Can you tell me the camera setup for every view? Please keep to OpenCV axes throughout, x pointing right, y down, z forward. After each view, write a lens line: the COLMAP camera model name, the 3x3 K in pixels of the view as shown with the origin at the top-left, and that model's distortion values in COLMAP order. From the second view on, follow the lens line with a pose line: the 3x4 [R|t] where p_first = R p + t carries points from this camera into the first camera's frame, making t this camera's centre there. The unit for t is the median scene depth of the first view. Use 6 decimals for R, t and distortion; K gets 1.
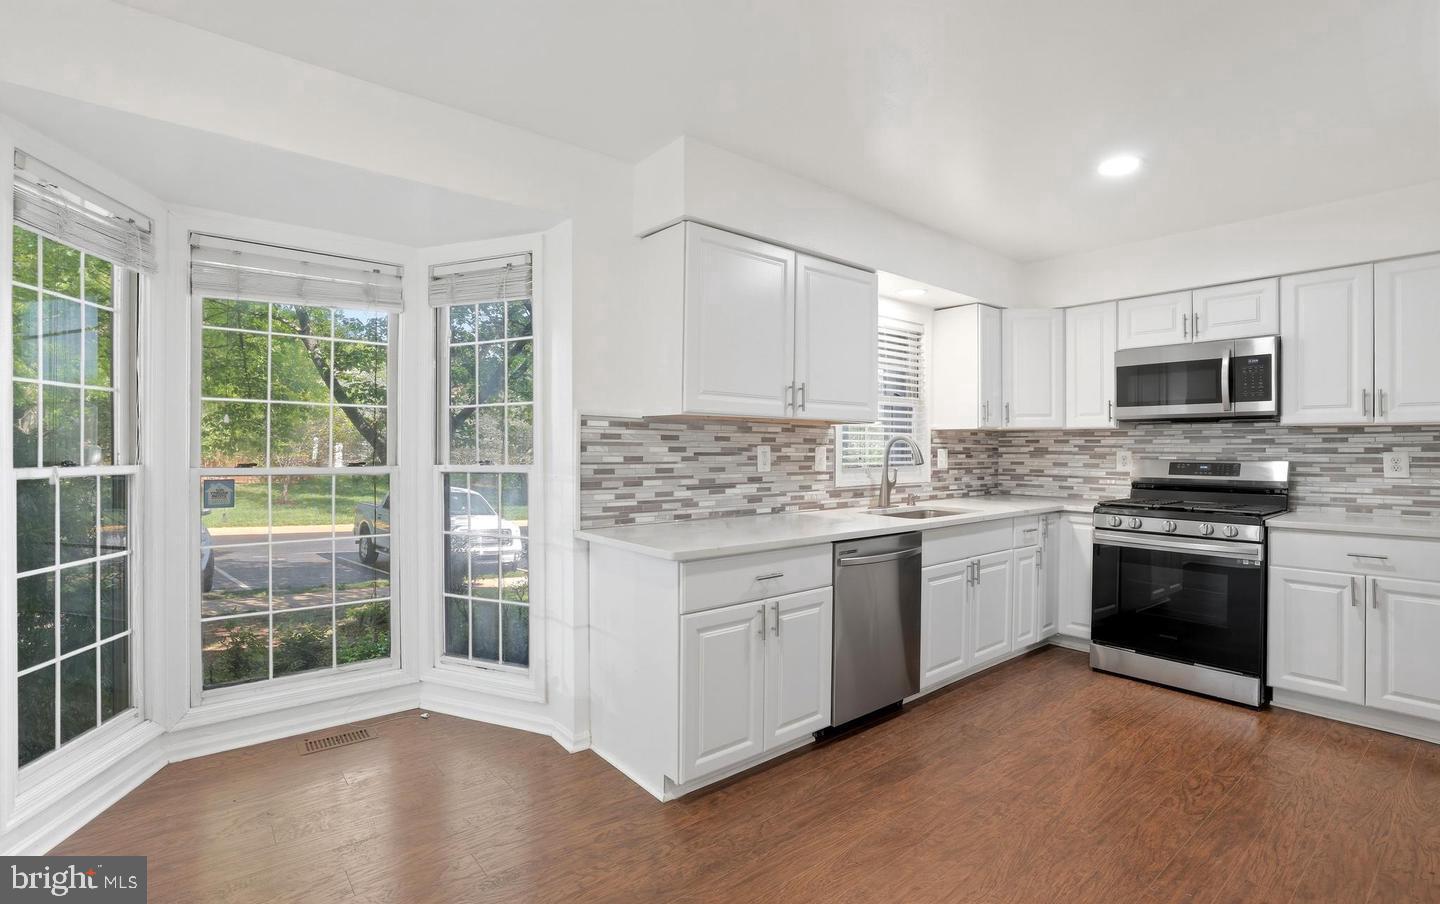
lens RADIAL K [[697.6, 0, 713.6], [0, 697.6, 451.8], [0, 0, 1]] dist [-0.011612, 0.004471]
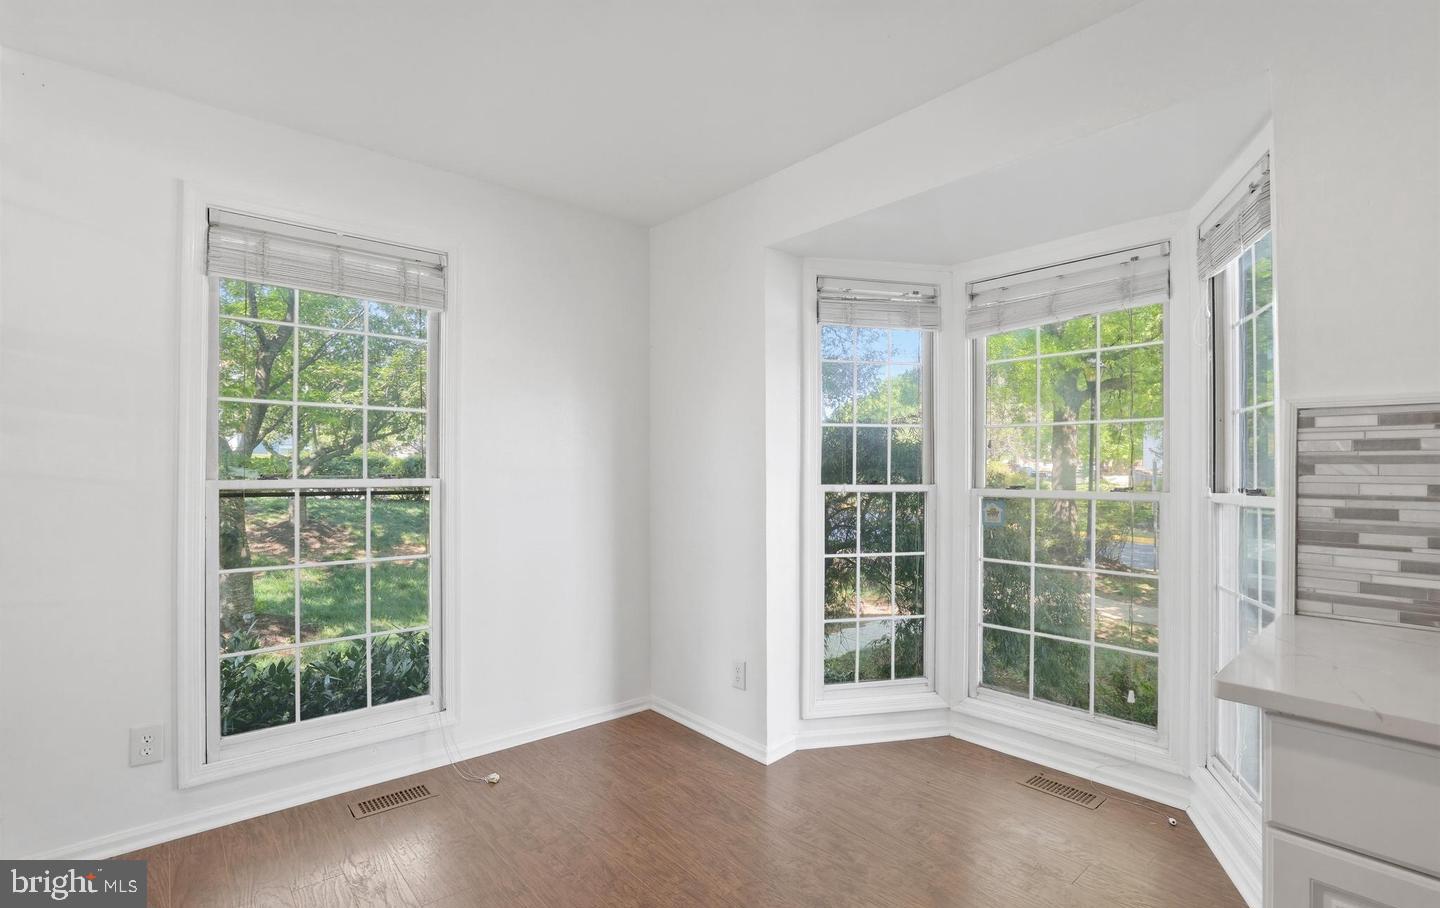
lens RADIAL K [[667.9, 0, 719.0], [0, 667.9, 463.9], [0, 0, 1]] dist [-0.027070, 0.001572]
pose [[0.016275, -0.014534, -0.999762, 0.282401], [-0.004723, 0.999882, -0.014613, 0.000837], [0.999856, 0.004960, 0.016204, 0.464842]]
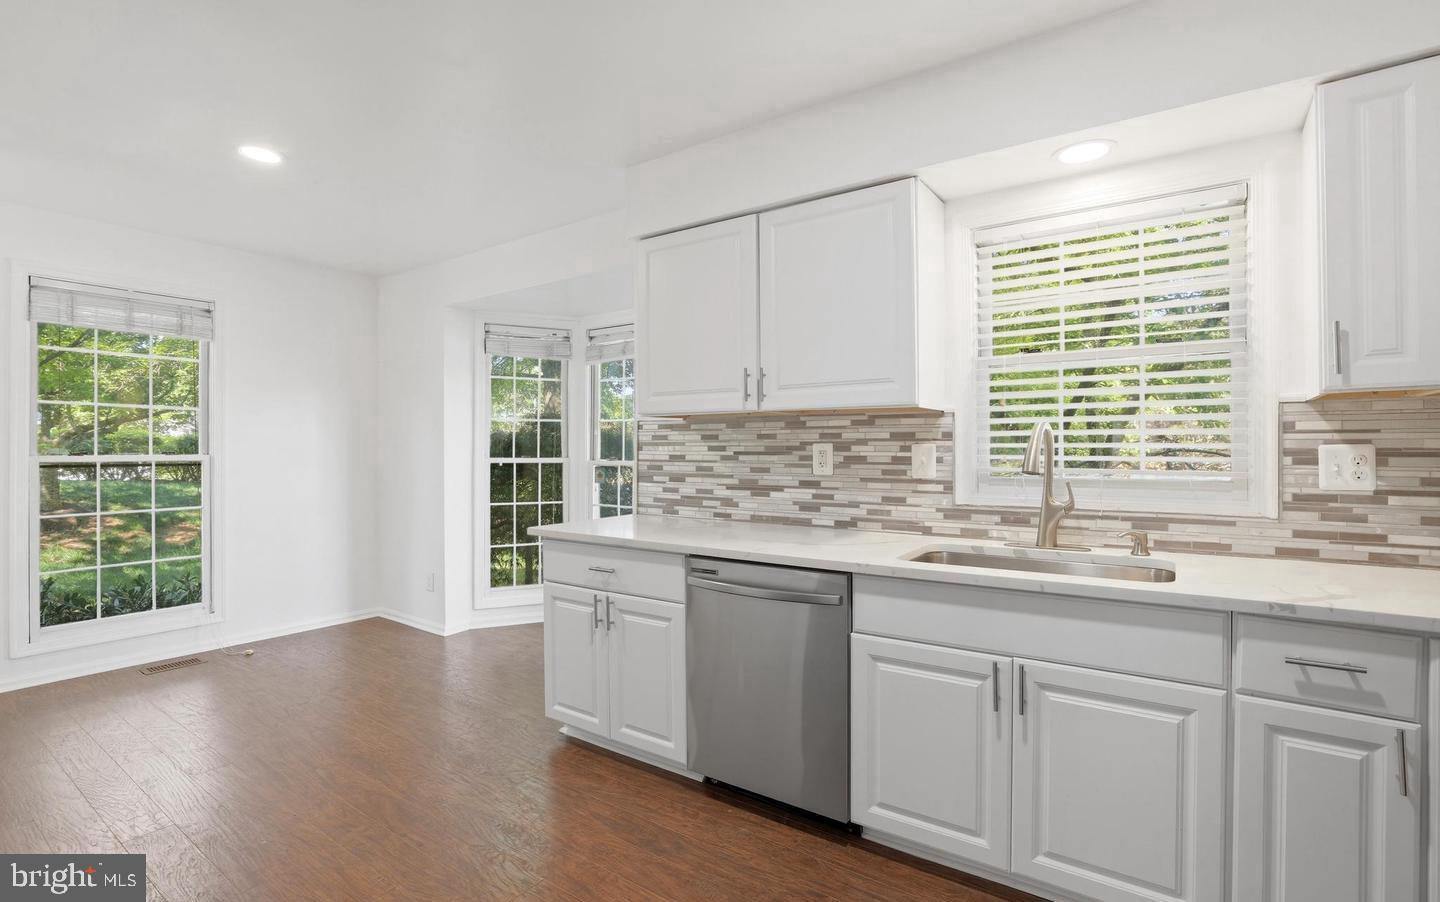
lens RADIAL K [[697.6, 0, 720.5], [0, 697.6, 448.4], [0, 0, 1]] dist [-0.011612, 0.004471]
pose [[0.234637, -0.005242, -0.972069, 0.913859], [-0.002867, 0.999977, -0.006085, 0.002546], [0.972079, 0.004215, 0.234617, 0.747059]]
